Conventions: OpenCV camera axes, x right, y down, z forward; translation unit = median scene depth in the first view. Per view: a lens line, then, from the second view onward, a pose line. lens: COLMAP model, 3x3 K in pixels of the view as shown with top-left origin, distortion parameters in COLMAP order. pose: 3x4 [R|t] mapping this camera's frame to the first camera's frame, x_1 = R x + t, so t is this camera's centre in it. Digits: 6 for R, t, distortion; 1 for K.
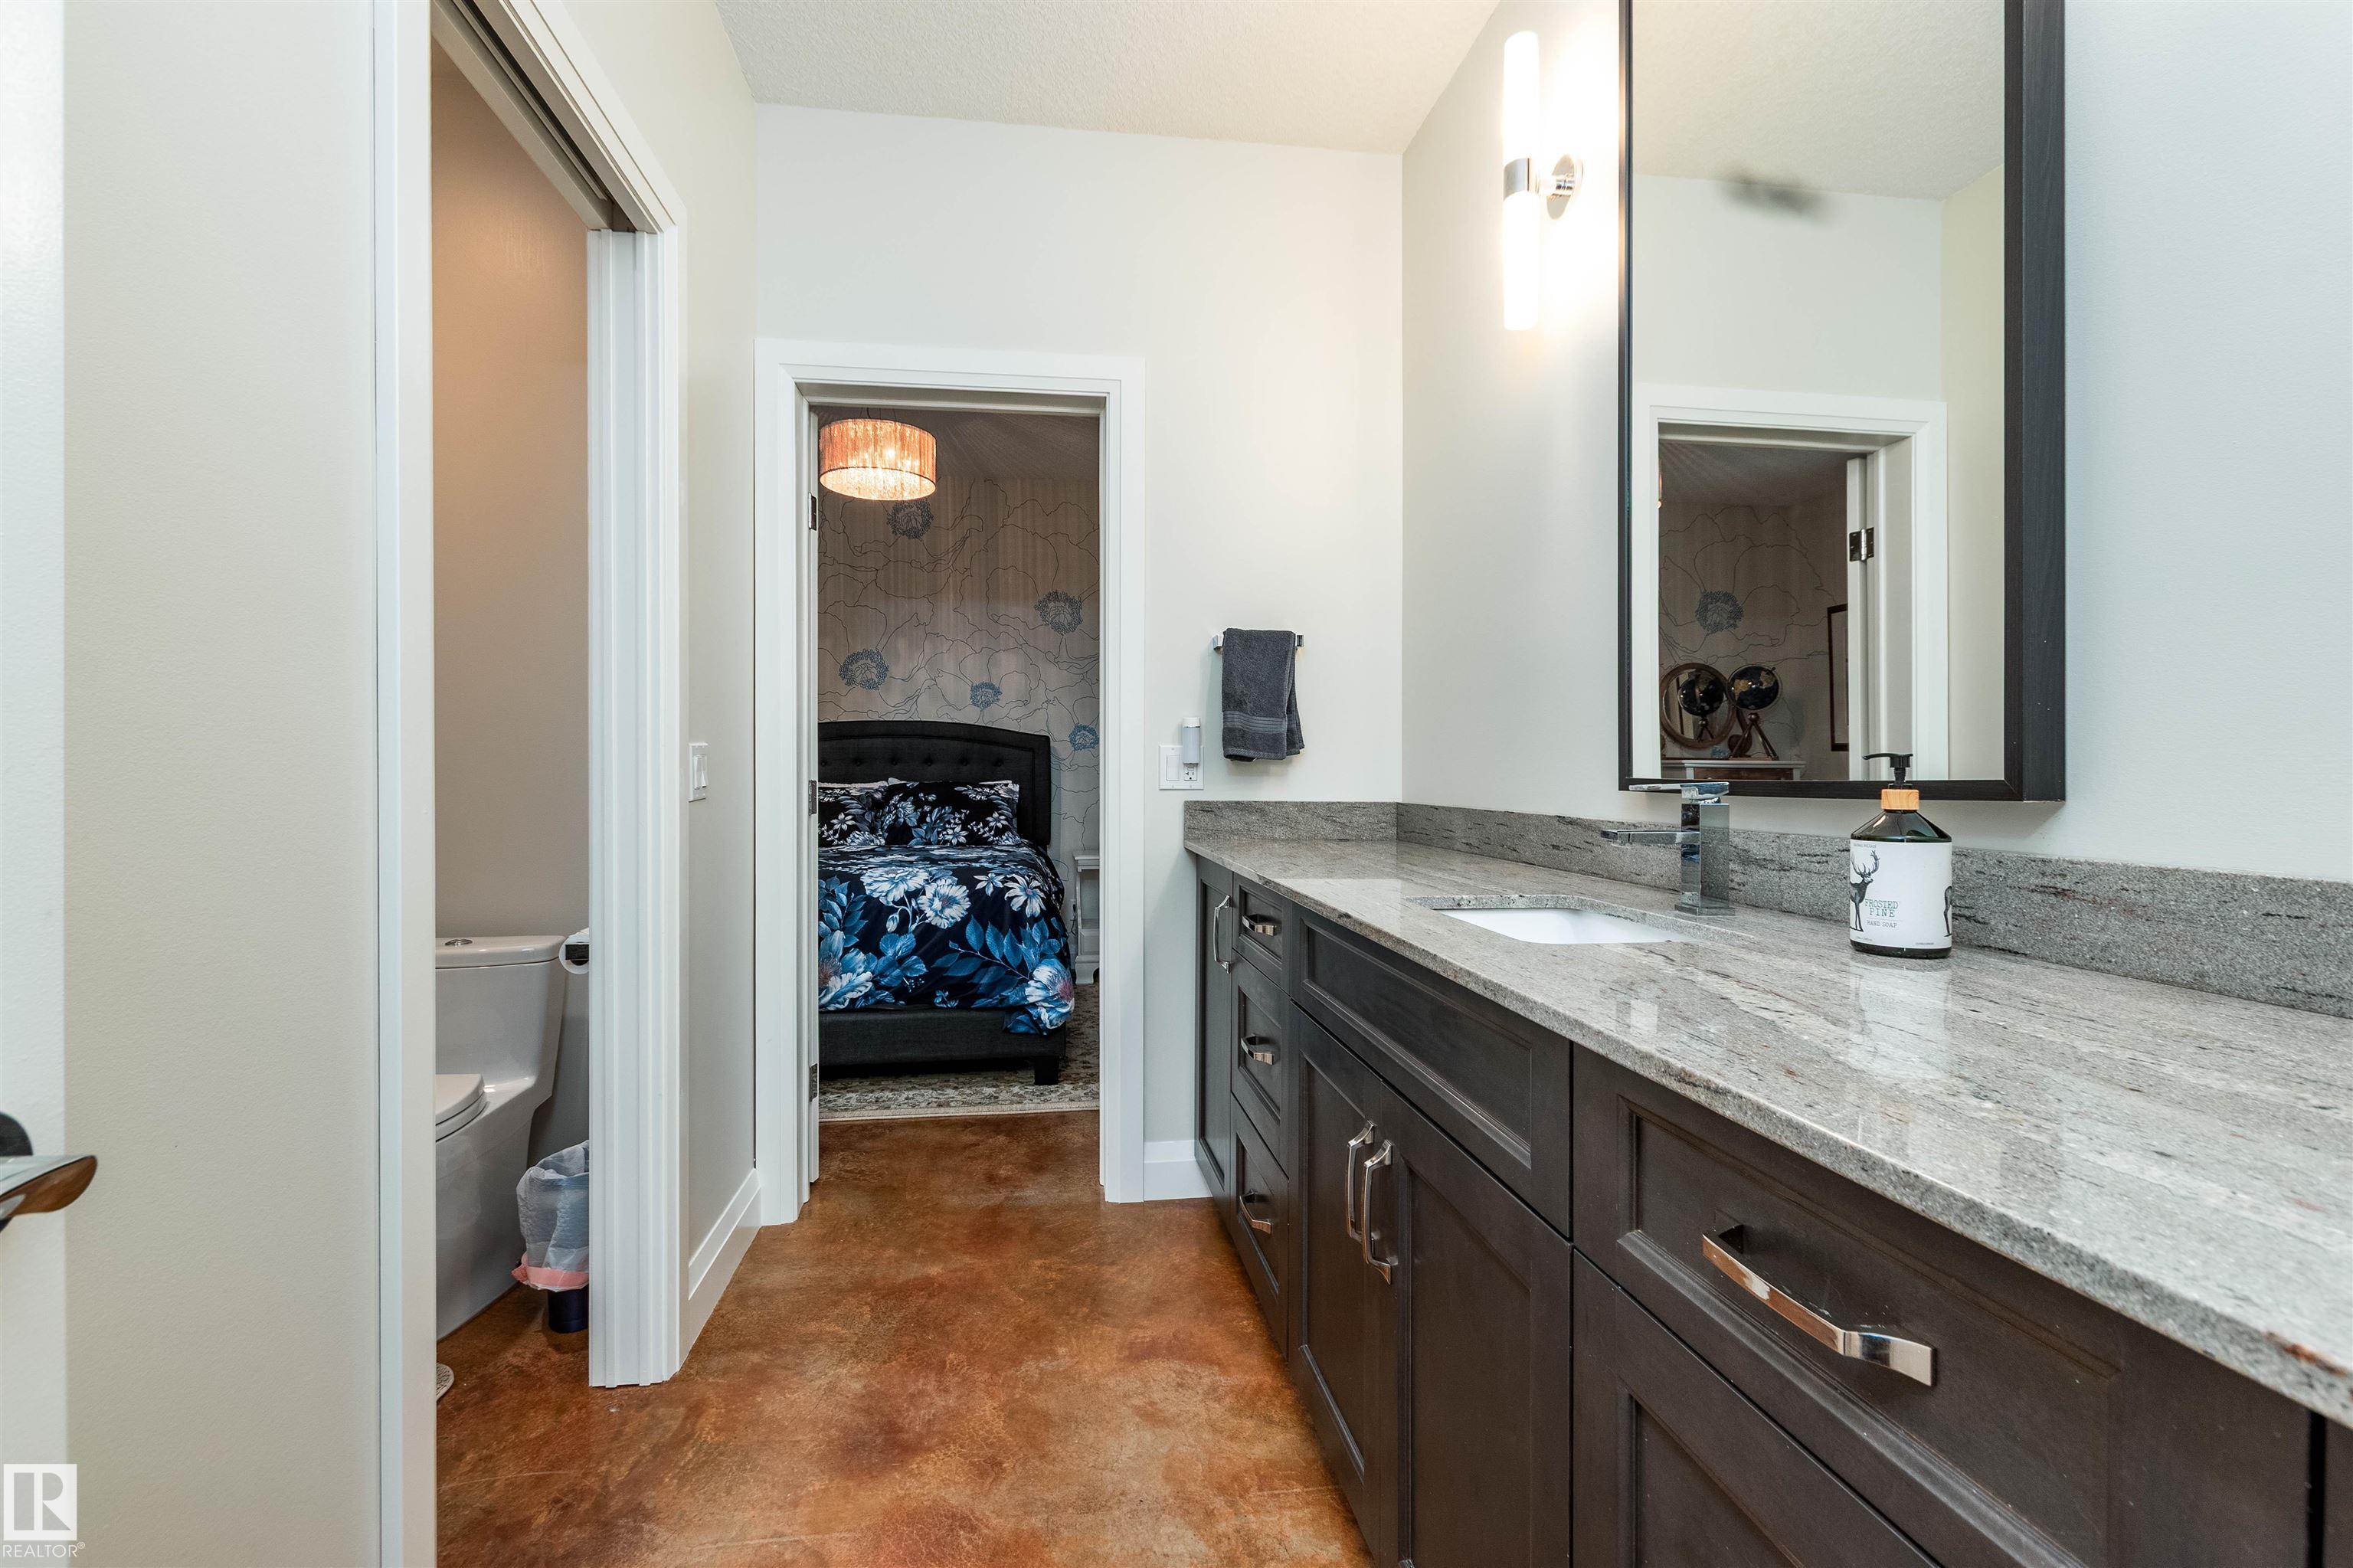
lens RADIAL K [[1046.1, 0, 1177.7], [0, 1046.1, 780.6], [0, 0, 1]] dist [0.002134, -0.001976]
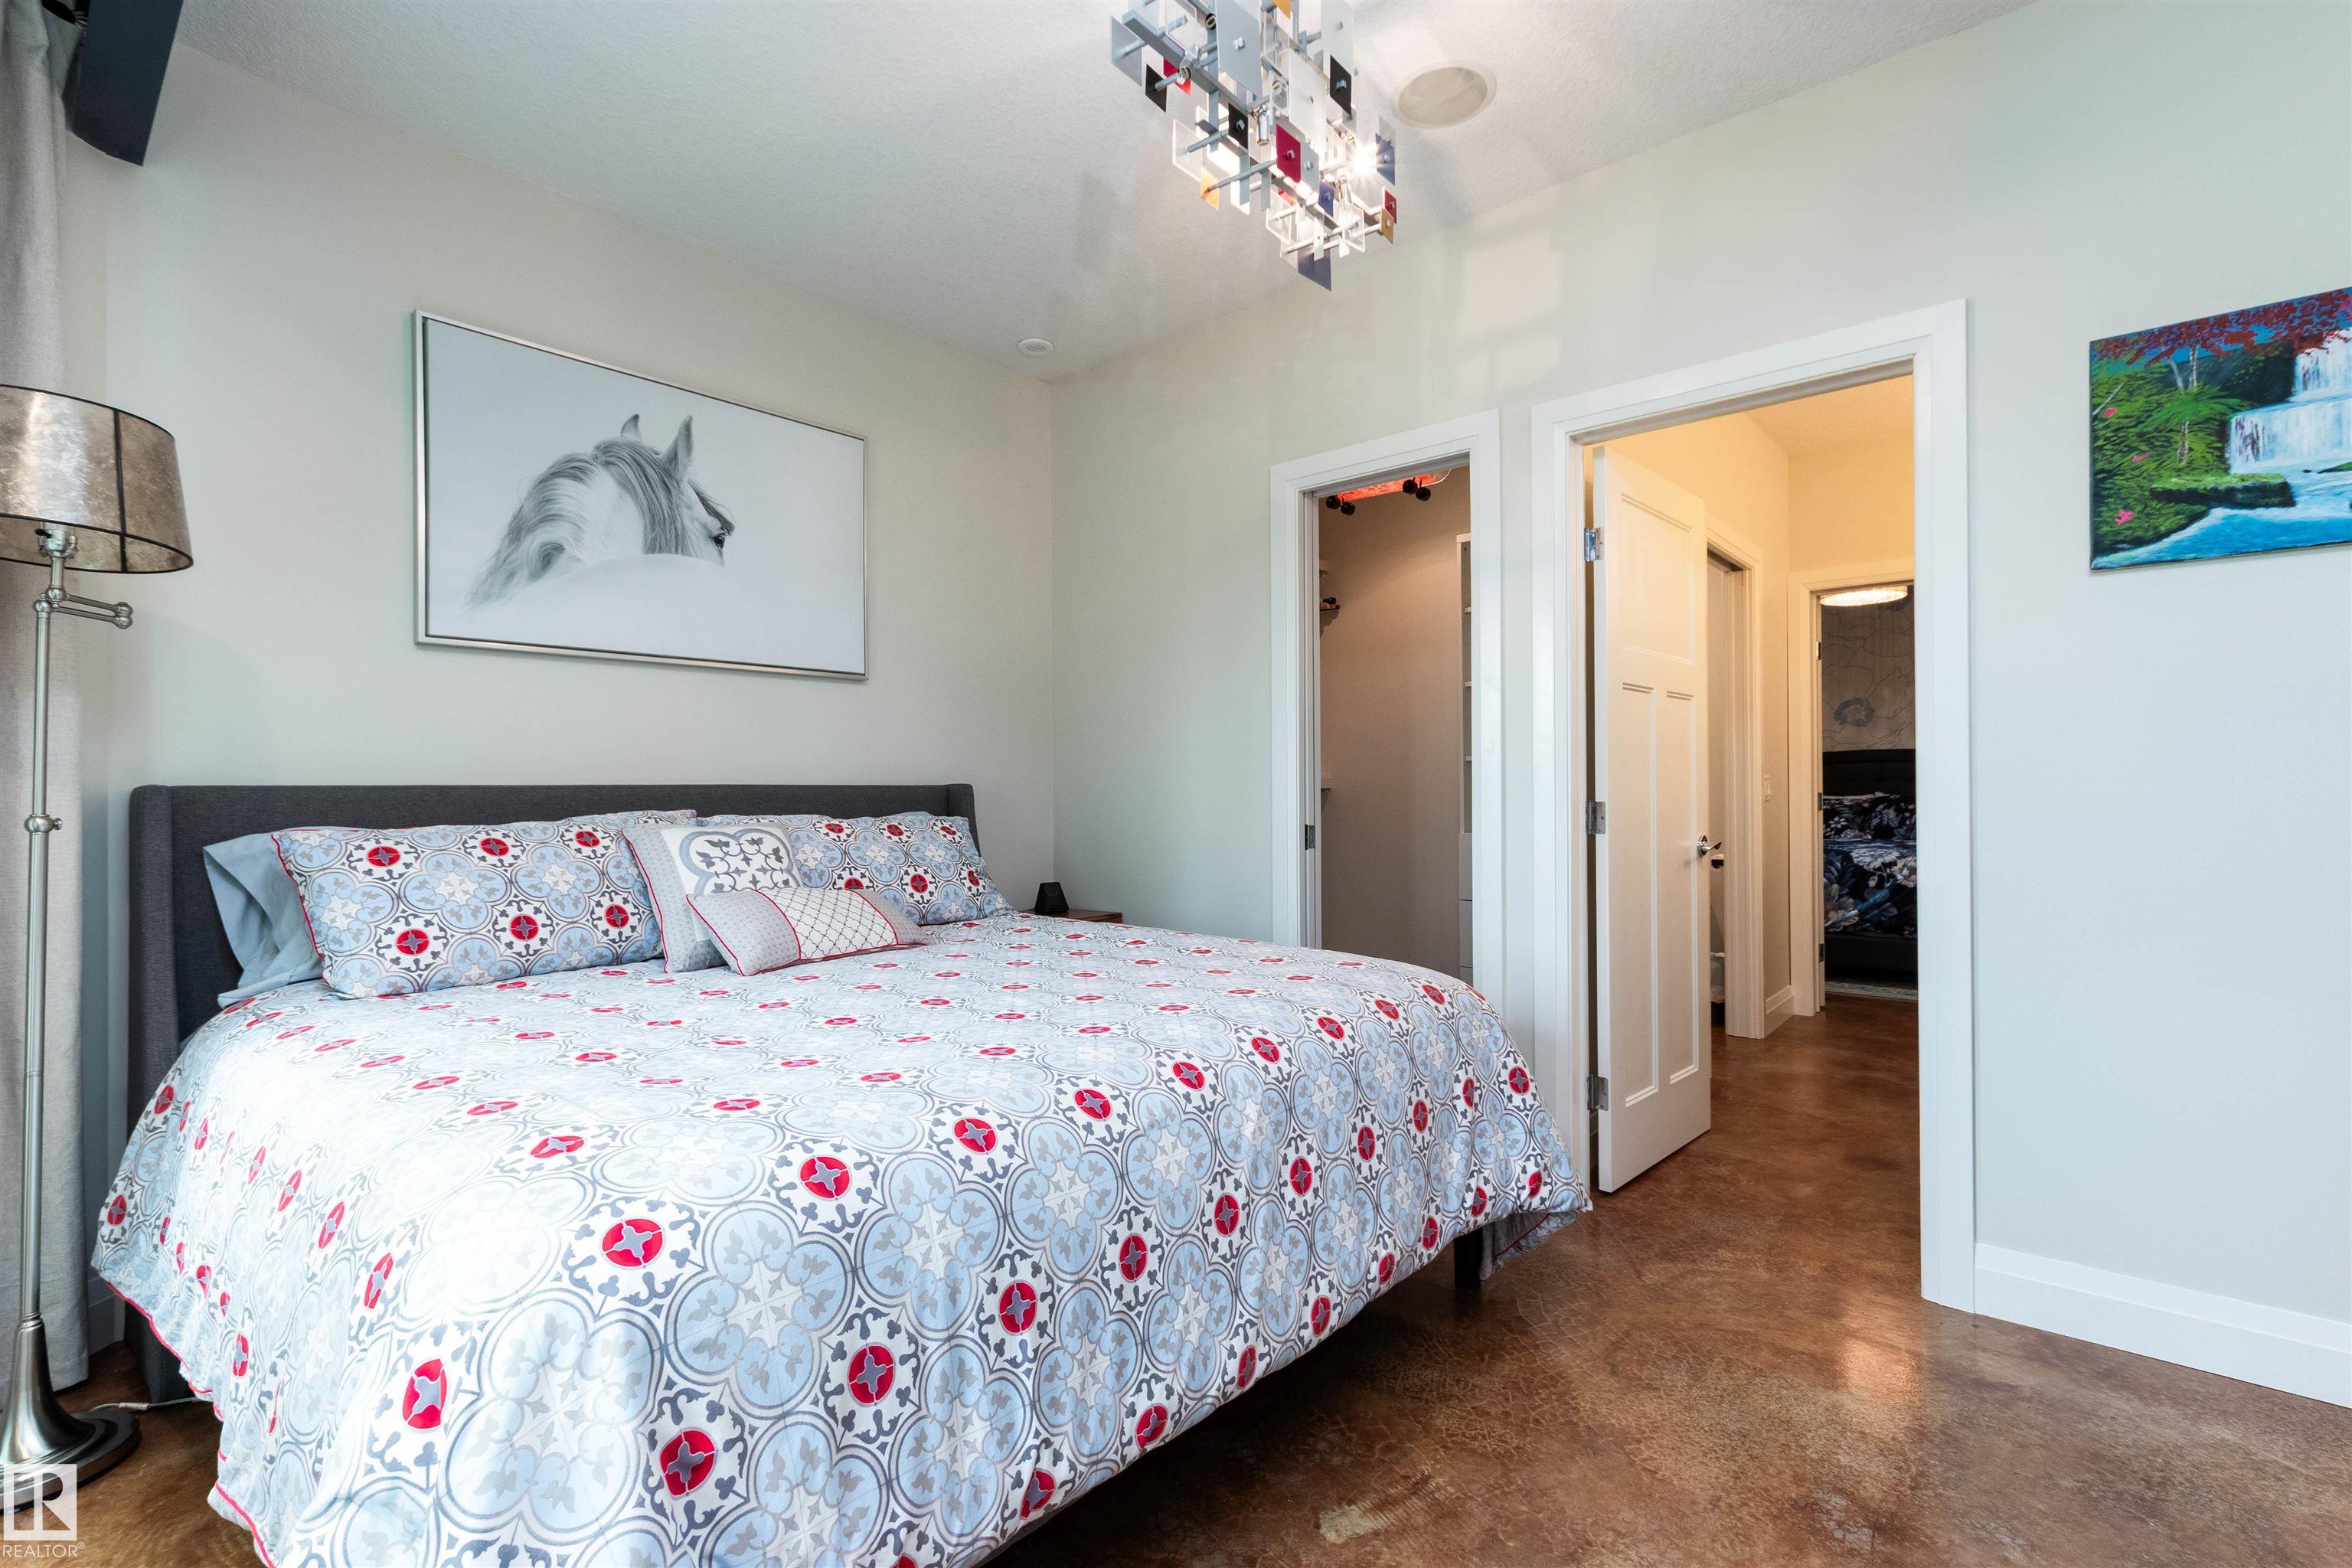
lens RADIAL K [[1045.6, 0, 1187.3], [0, 1045.6, 787.4], [0, 0, 1]] dist [0.002134, -0.001976]
pose [[0.649821, -0.005072, -0.760070, 0.183640], [0.003276, 0.999987, -0.003872, -0.006272], [0.760080, 0.000026, 0.649830, -0.587311]]
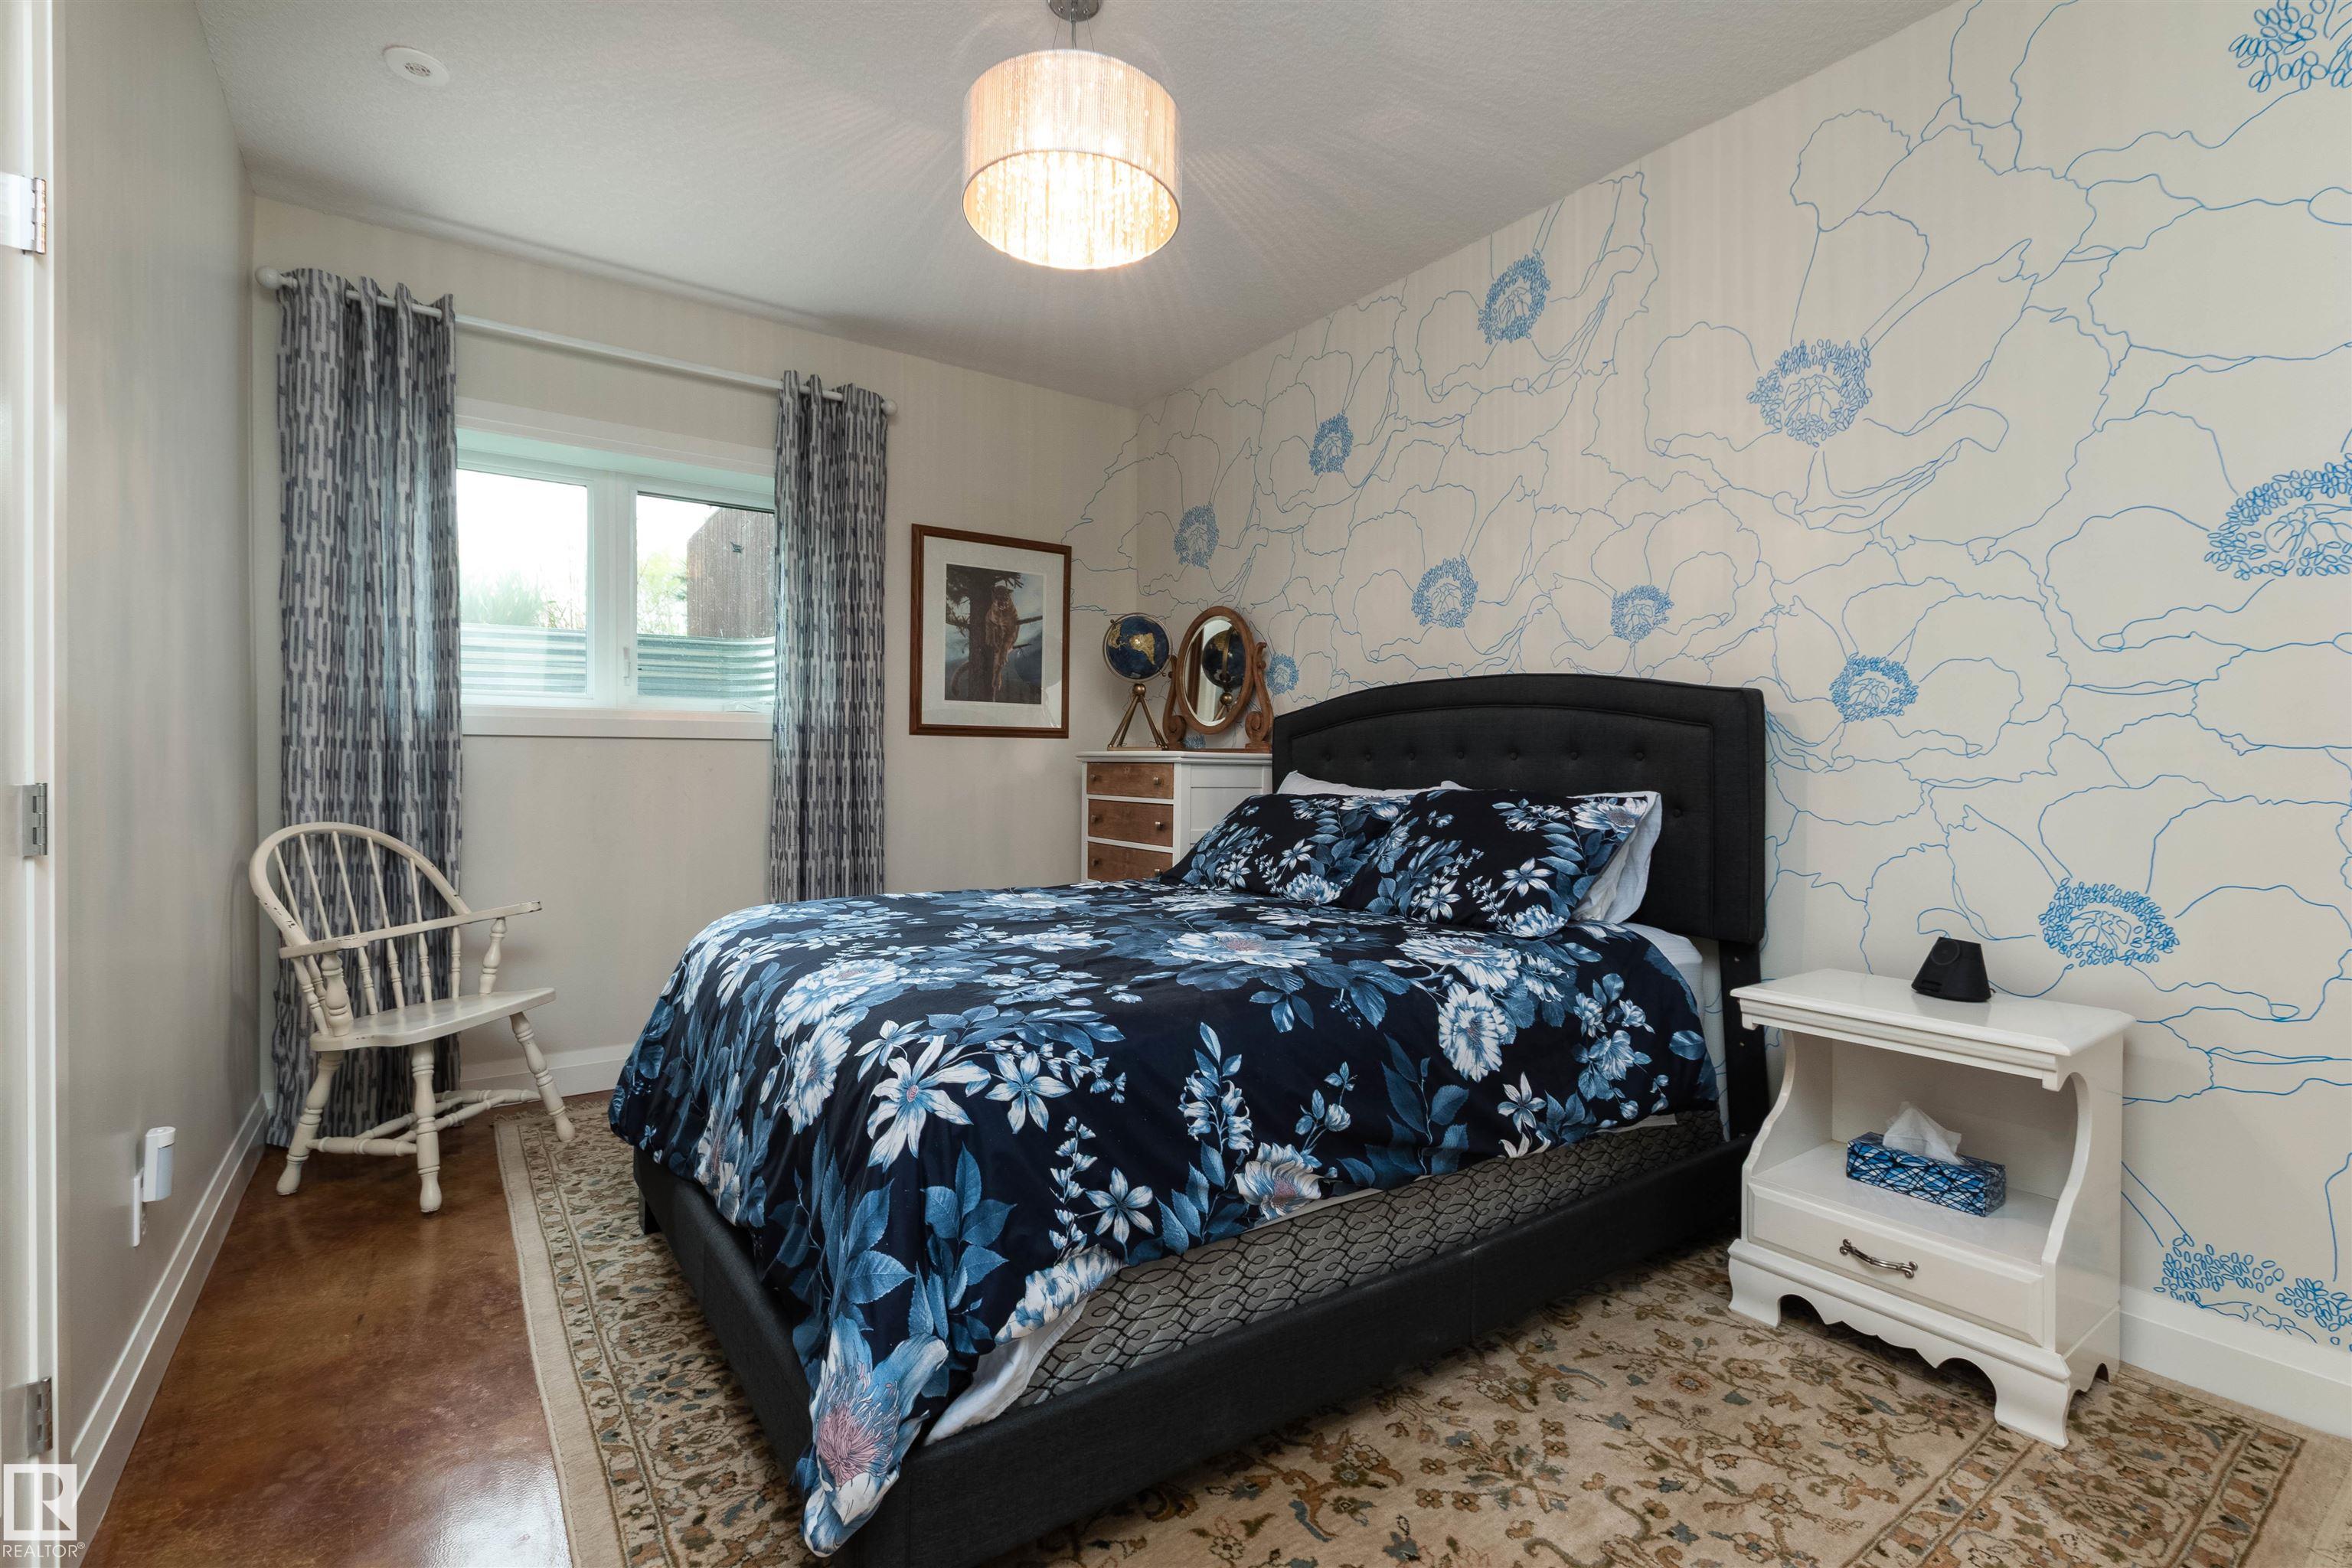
lens RADIAL K [[1045.6, 0, 1176.4], [0, 1045.6, 783.8], [0, 0, 1]] dist [0.002134, -0.001976]
pose [[0.460226, 0.015726, -0.887663, 0.160785], [-0.010753, 0.999868, 0.012139, -0.006875], [0.887737, 0.003959, 0.460334, 0.644706]]
